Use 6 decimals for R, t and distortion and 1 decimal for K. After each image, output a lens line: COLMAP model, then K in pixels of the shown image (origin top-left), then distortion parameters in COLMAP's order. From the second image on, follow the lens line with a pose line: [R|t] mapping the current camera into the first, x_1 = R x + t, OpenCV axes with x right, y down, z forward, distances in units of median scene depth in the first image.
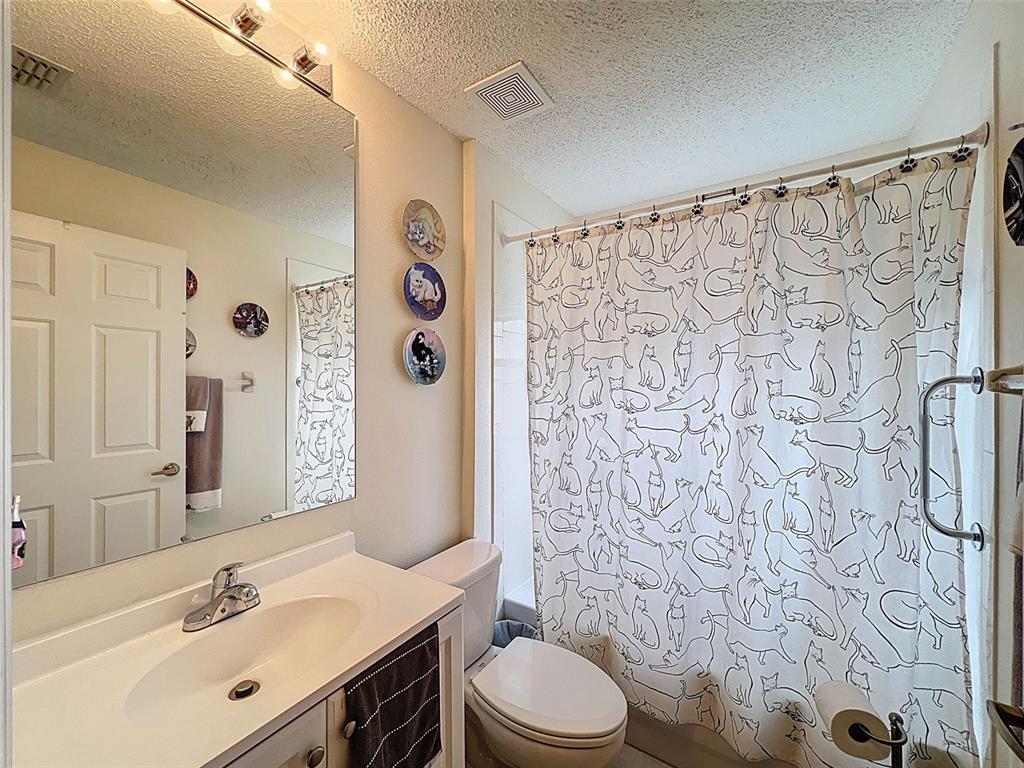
lens RADIAL K [[412.4, 0, 511.8], [0, 412.4, 387.1], [0, 0, 1]] dist [-0.002693, 0.000736]
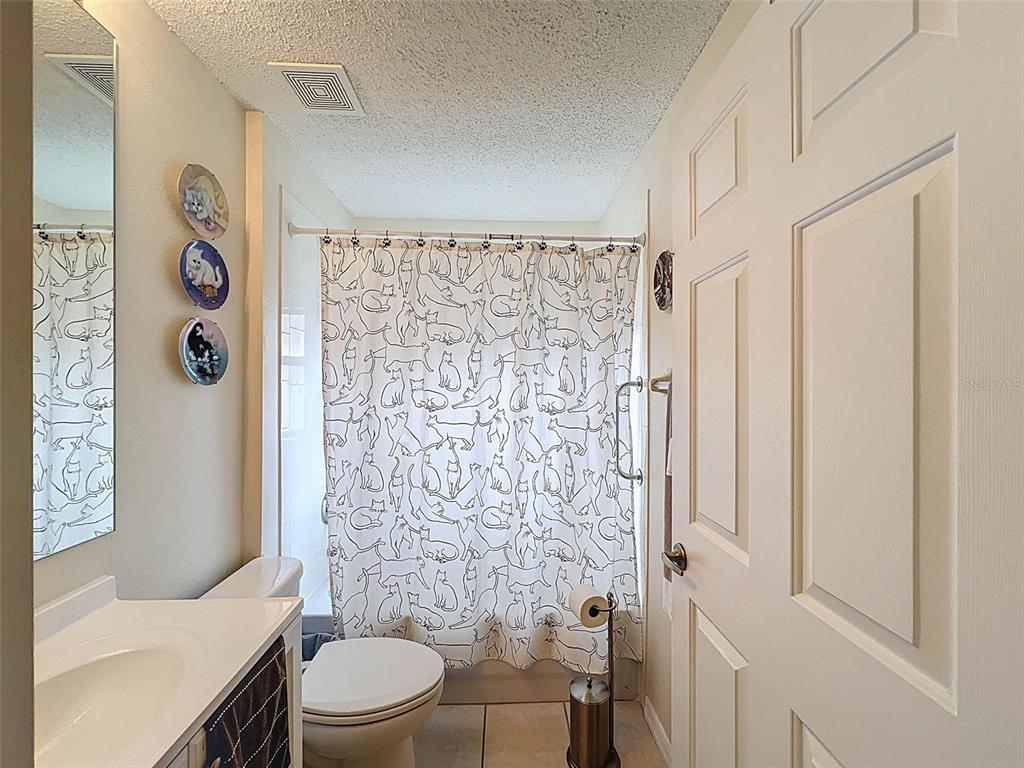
lens RADIAL K [[412.4, 0, 512.4], [0, 412.4, 387.5], [0, 0, 1]] dist [-0.002693, 0.000736]
pose [[0.816807, 0.000609, 0.576910, -0.207112], [-0.000718, 1.000000, -0.000040, -0.001876], [-0.576910, -0.000382, 0.816808, -0.061423]]
